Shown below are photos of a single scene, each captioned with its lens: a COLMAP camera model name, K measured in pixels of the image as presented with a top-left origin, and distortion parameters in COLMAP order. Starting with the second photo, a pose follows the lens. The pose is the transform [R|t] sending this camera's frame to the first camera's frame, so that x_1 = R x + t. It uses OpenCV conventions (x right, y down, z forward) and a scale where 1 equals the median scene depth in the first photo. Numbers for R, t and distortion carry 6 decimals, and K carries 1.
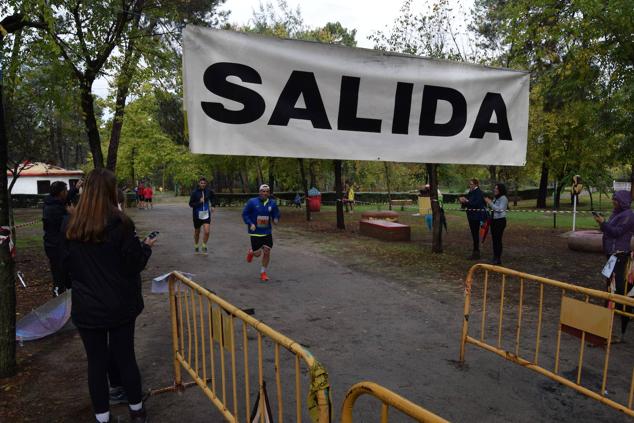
lens RADIAL K [[500.1, 0, 318.2], [0, 500.1, 214.3], [0, 0, 1]] dist [-0.105315, 0.046776]
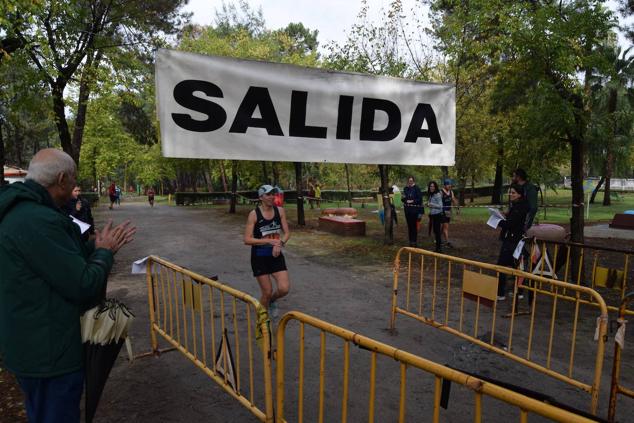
lens RADIAL K [[501.3, 0, 322.4], [0, 501.3, 215.4], [0, 0, 1]] dist [-0.102235, 0.042260]
pose [[0.996920, -0.009490, 0.077849, 0.022603], [0.009092, 0.999944, 0.005470, 0.010594], [-0.077896, -0.004746, 0.996950, -0.167047]]
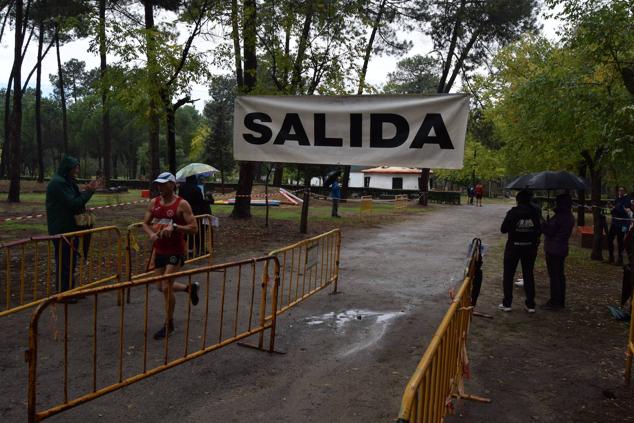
lens RADIAL K [[501.3, 0, 315.1], [0, 501.3, 212.3], [0, 0, 1]] dist [-0.102235, 0.042260]
pose [[0.715495, 0.066647, -0.695432, 1.117825], [-0.087133, 0.996180, 0.005822, 0.038706], [0.693163, 0.056429, 0.718568, -0.172493]]
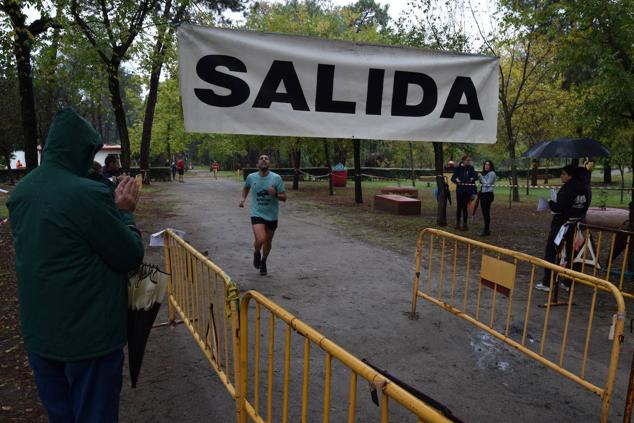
lens RADIAL K [[500.1, 0, 317.1], [0, 500.1, 216.3], [0, 0, 1]] dist [-0.105315, 0.046776]
pose [[0.997020, 0.015193, -0.075629, 0.123193], [-0.011255, 0.998572, 0.052224, 0.011248], [0.076314, -0.051217, 0.995768, -0.141951]]
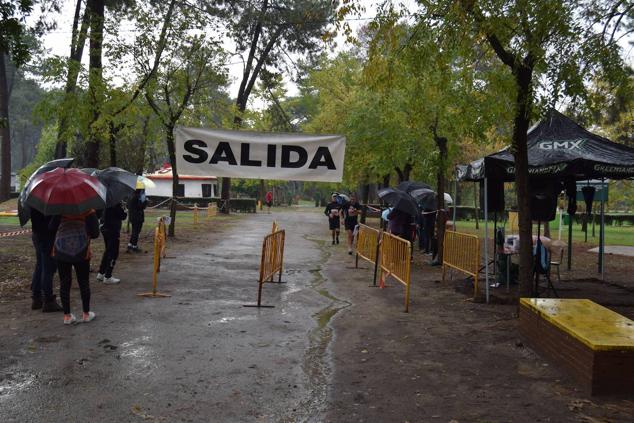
lens RADIAL K [[652.1, 0, 321.4], [0, 652.1, 206.9], [0, 0, 1]] dist [-0.070196, 0.000000]
pose [[0.947238, 0.031829, -0.318948, 1.281144], [-0.053100, 0.996891, -0.058215, 0.171807], [0.316103, 0.072079, 0.945983, -1.643902]]
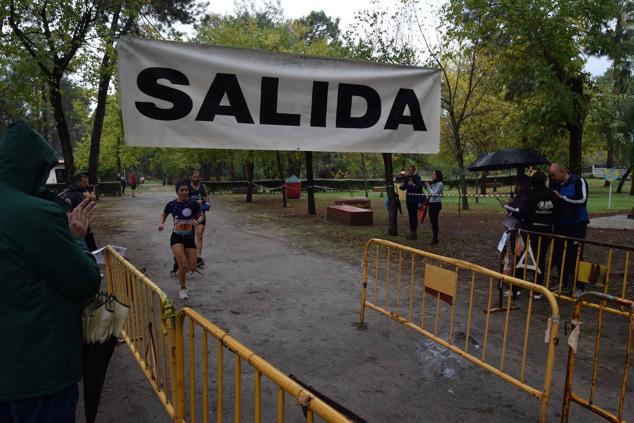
lens RADIAL K [[500.1, 0, 319.9], [0, 500.1, 215.1], [0, 0, 1]] dist [-0.105315, 0.046776]
pose [[0.999822, -0.007945, 0.017120, 0.143443], [0.007494, 0.999628, 0.026219, 0.010159], [-0.017322, -0.026086, 0.999510, -0.138819]]
